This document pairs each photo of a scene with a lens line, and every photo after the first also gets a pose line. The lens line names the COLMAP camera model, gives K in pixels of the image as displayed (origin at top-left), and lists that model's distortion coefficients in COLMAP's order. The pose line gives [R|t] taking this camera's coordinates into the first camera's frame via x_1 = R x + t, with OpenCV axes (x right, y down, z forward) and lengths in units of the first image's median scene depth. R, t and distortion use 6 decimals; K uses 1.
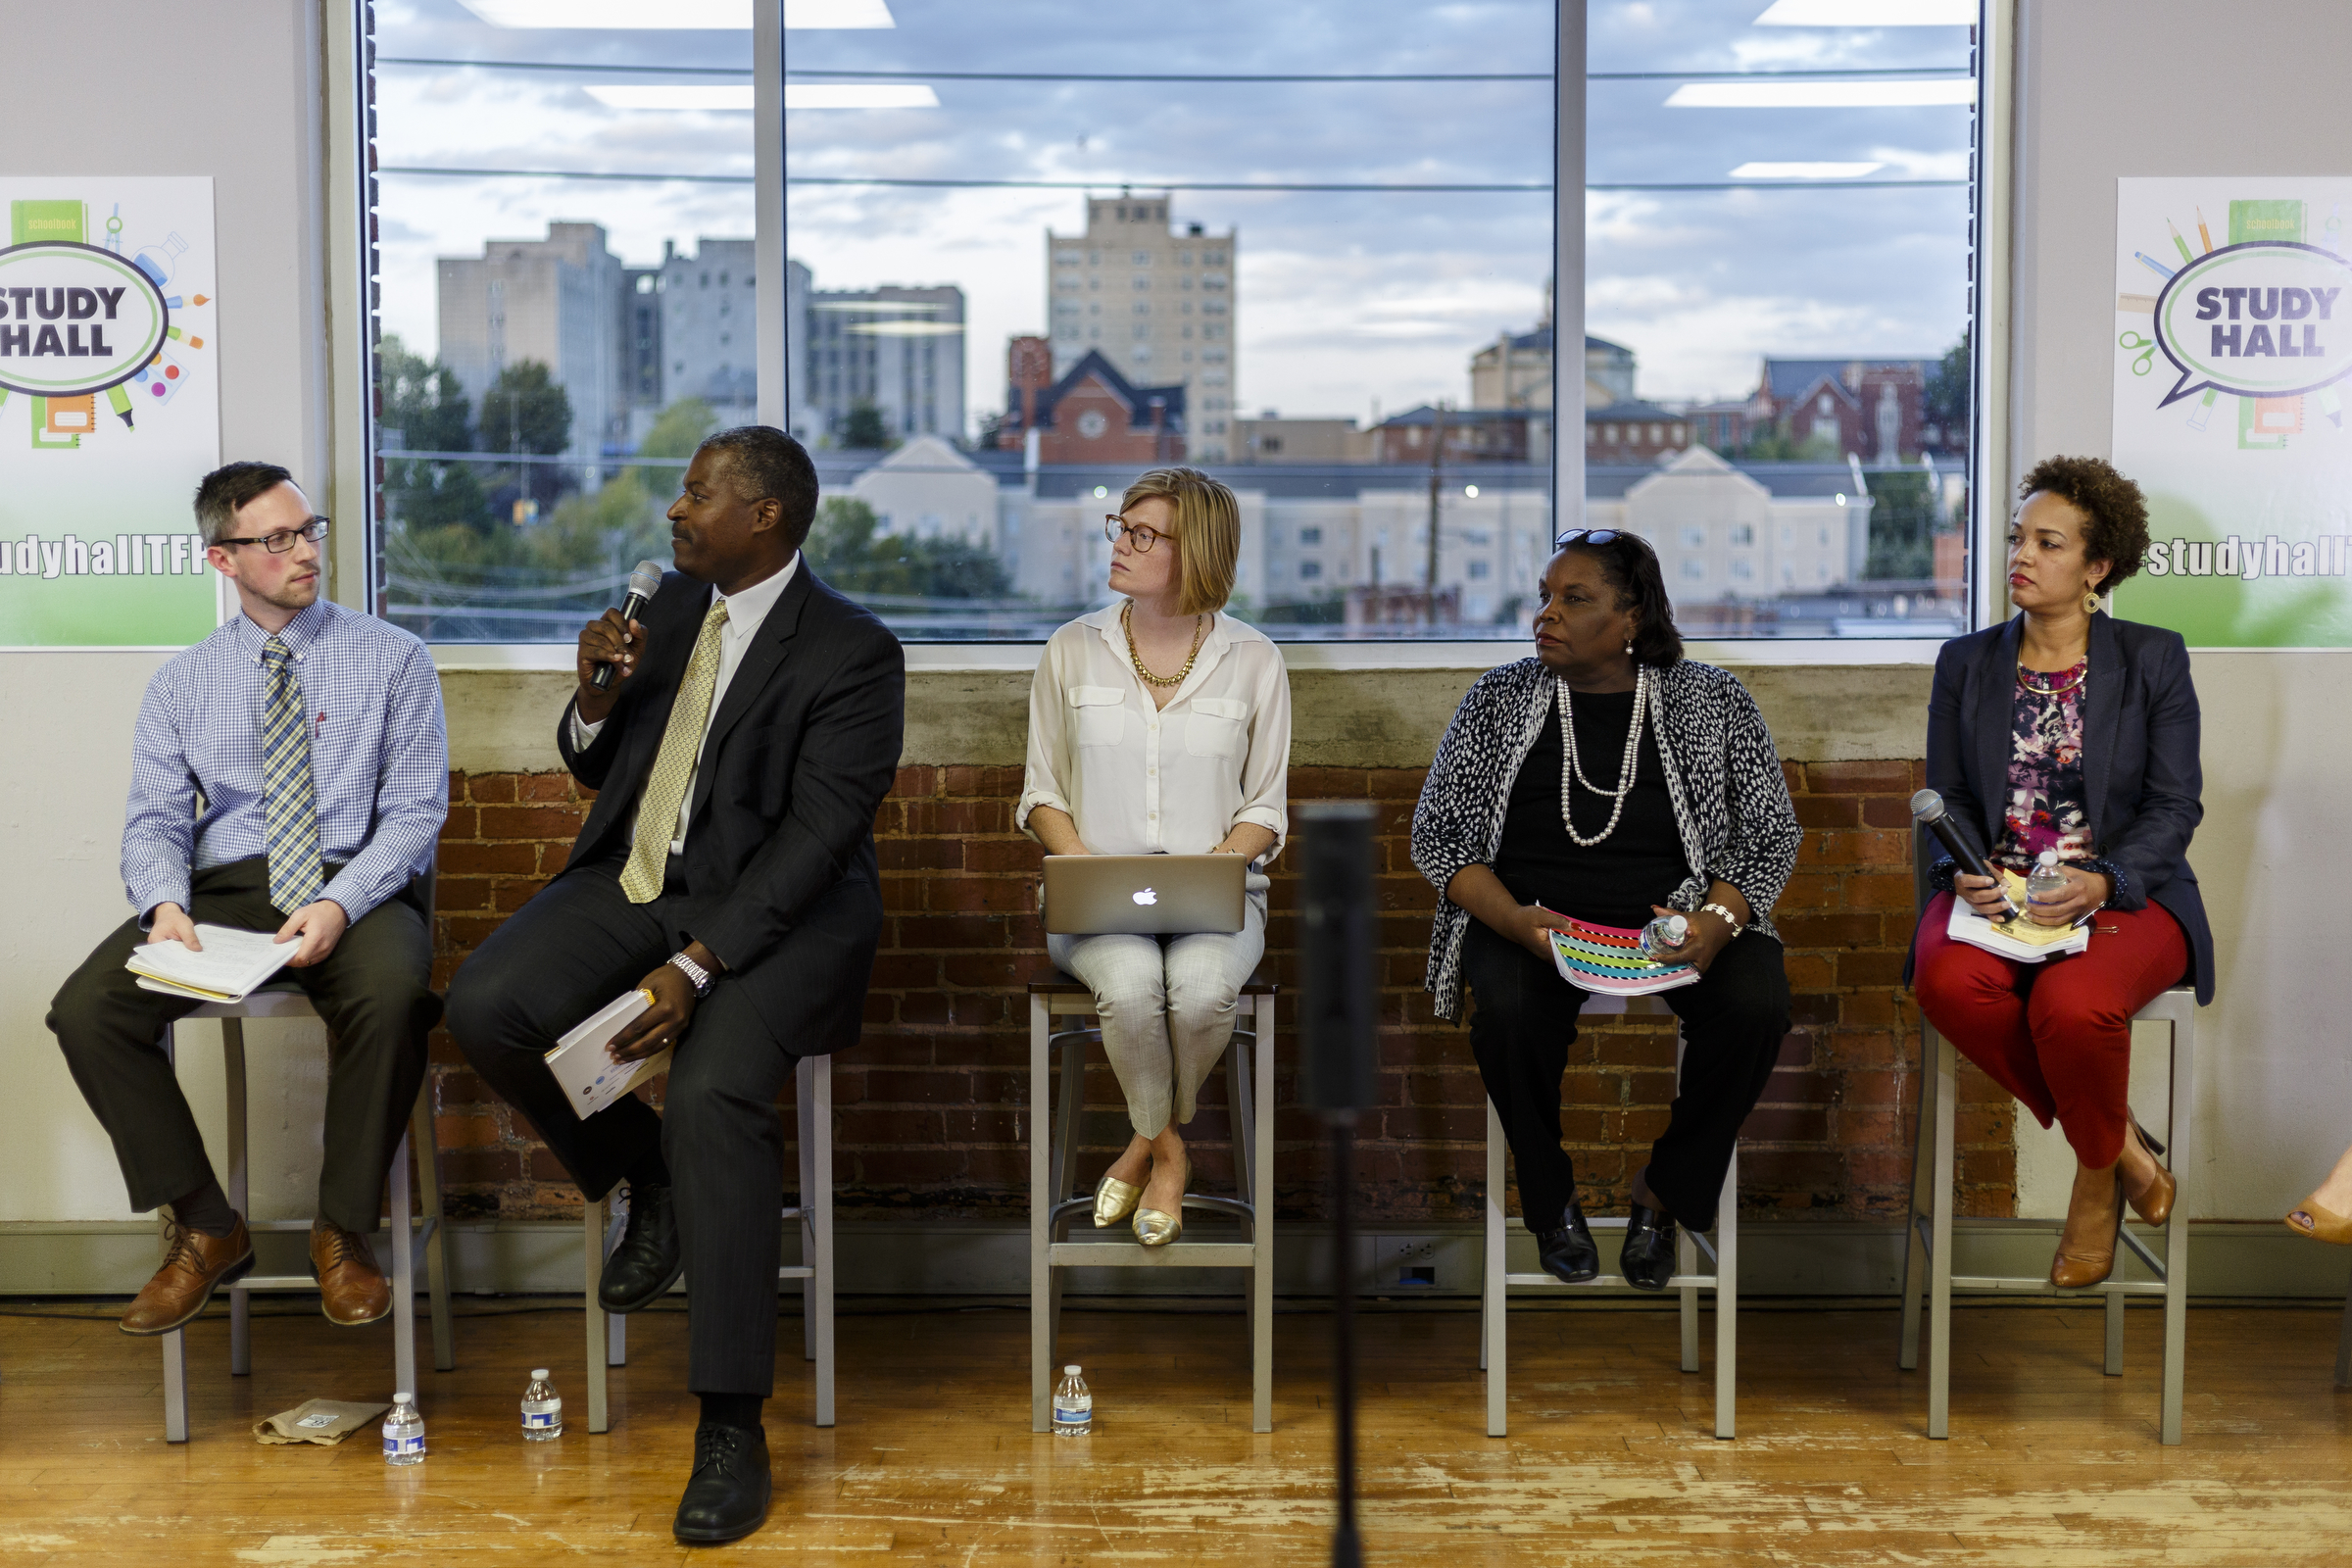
lens RADIAL K [[3305.3, 0, 1178.6], [0, 3305.3, 788.1], [0, 0, 1]] dist [0.008790, 0.000000]
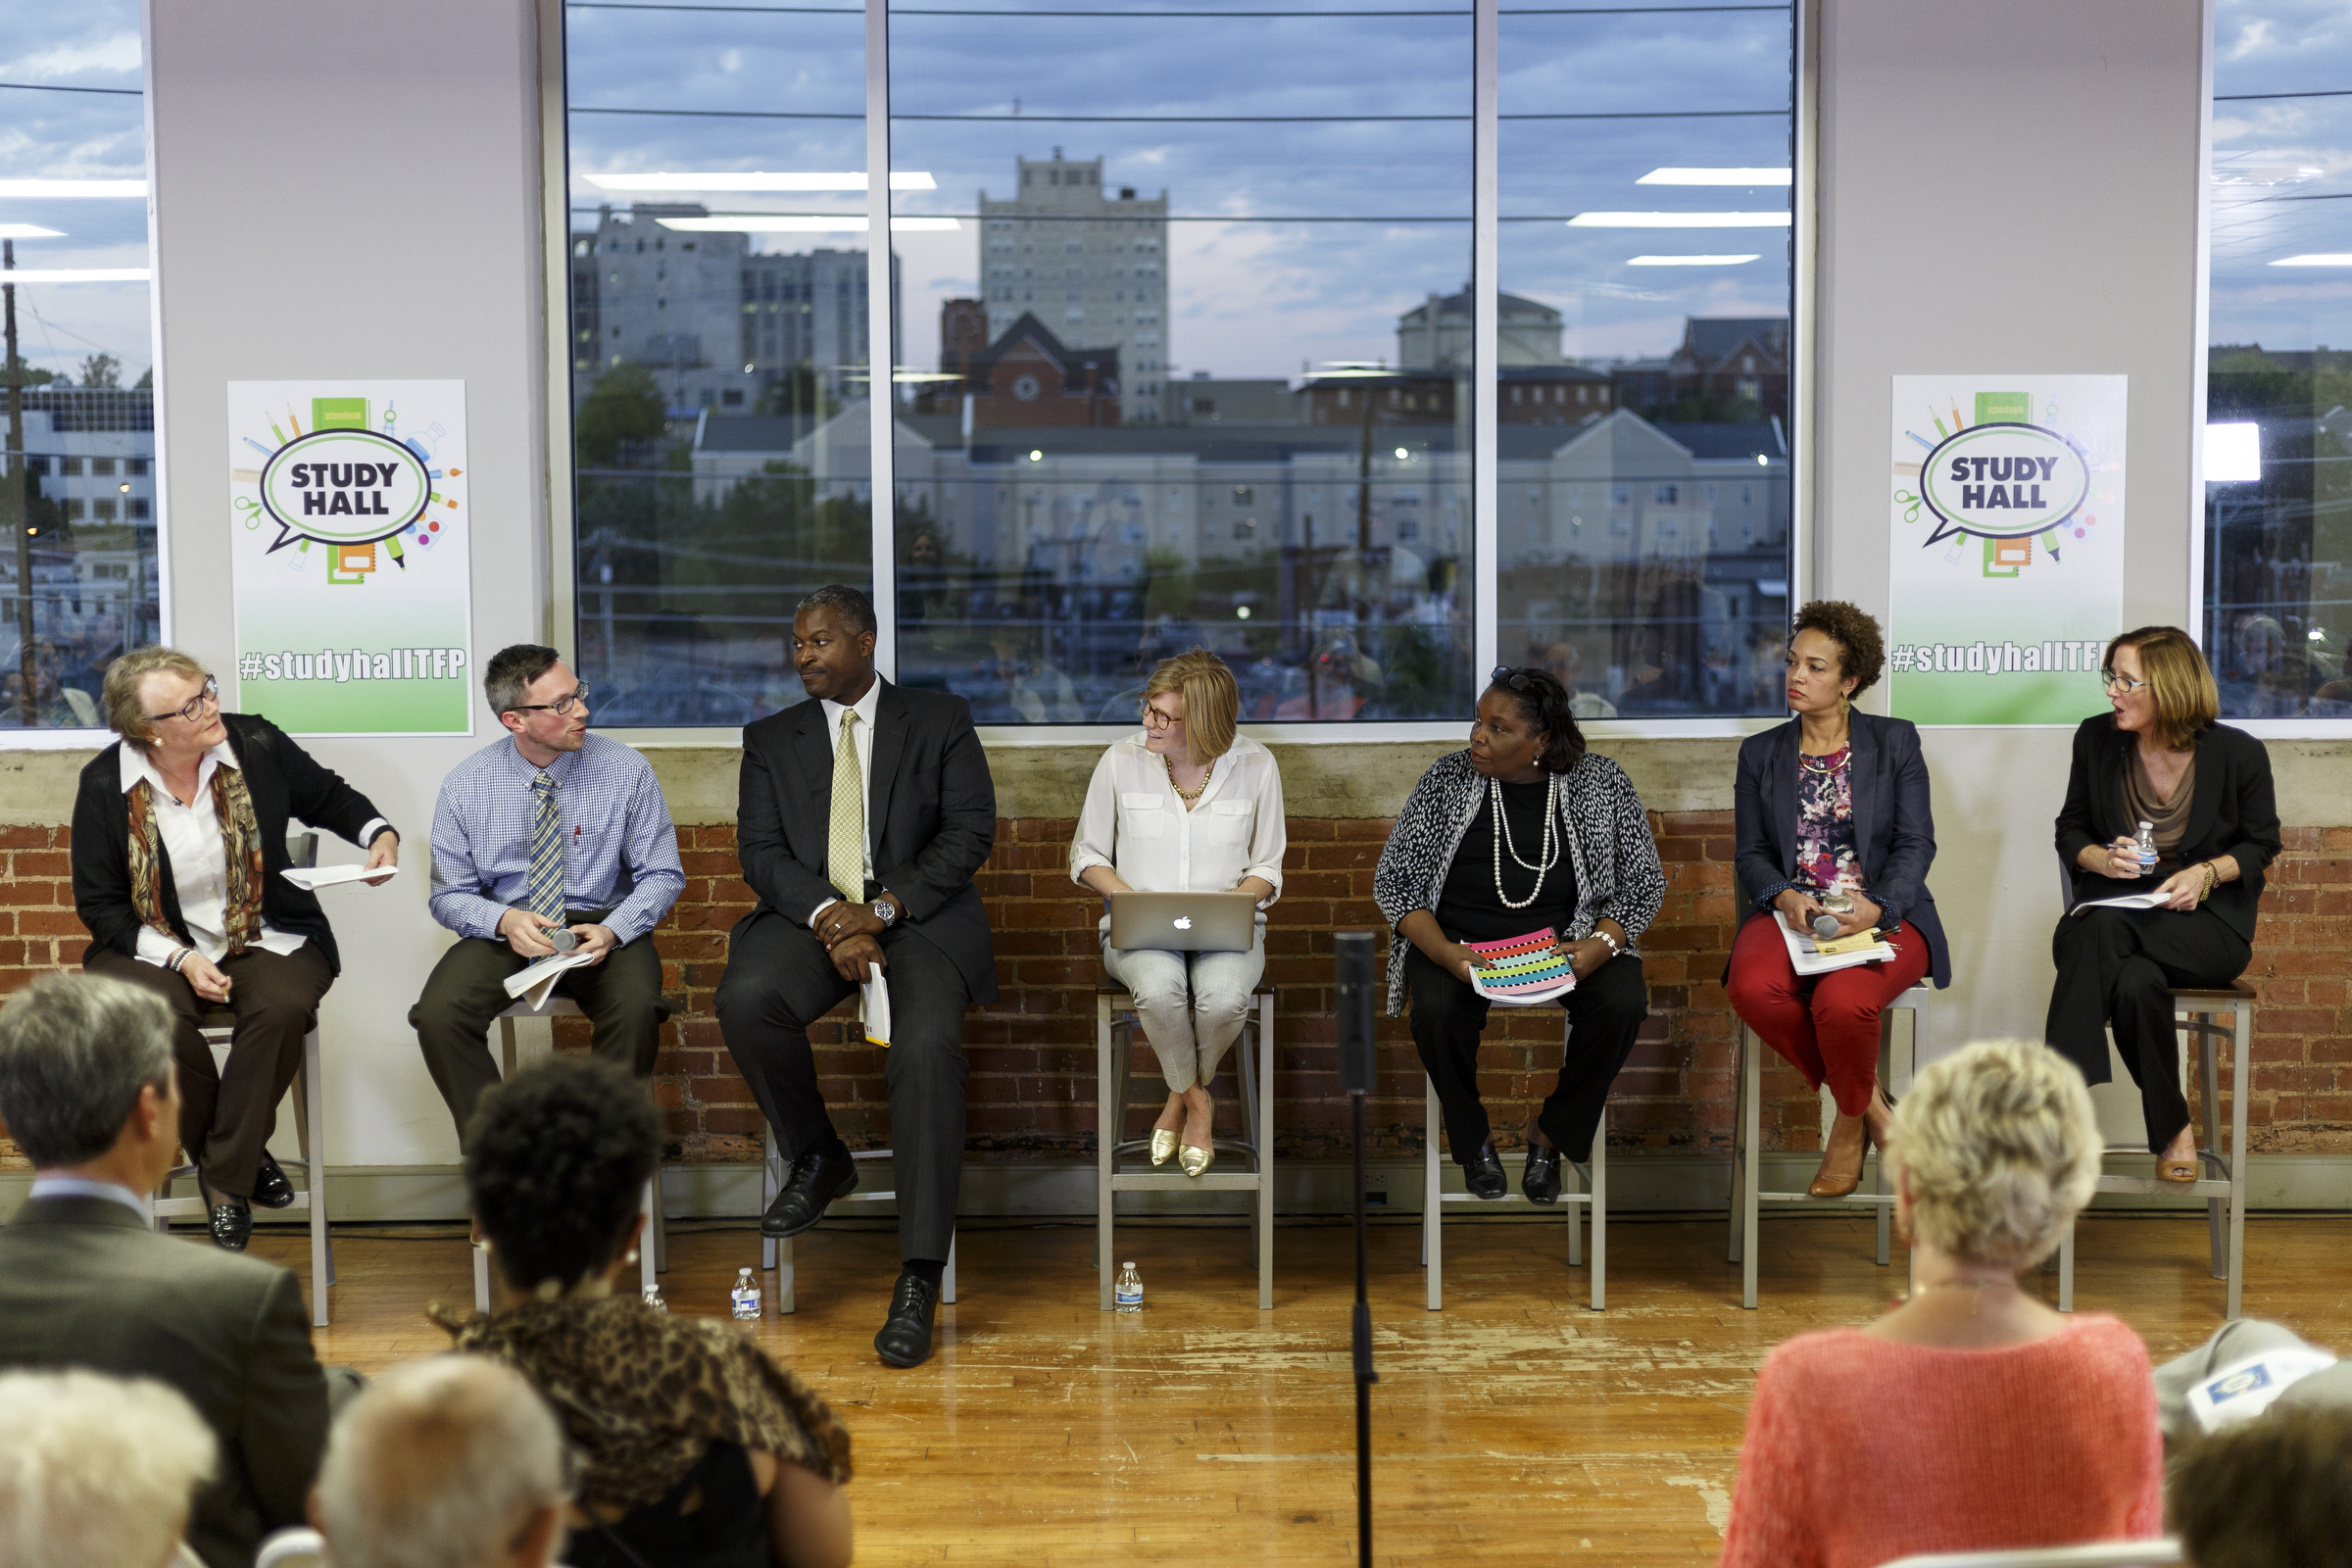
lens RADIAL K [[3305.3, 0, 1173.7], [0, 3305.3, 780.7], [0, 0, 1]] dist [0.008790, 0.000000]
pose [[0.999792, -0.005838, 0.019520, -0.033963], [0.005599, 0.999909, 0.012269, -0.038400], [-0.019590, -0.012157, 0.999734, -0.333382]]
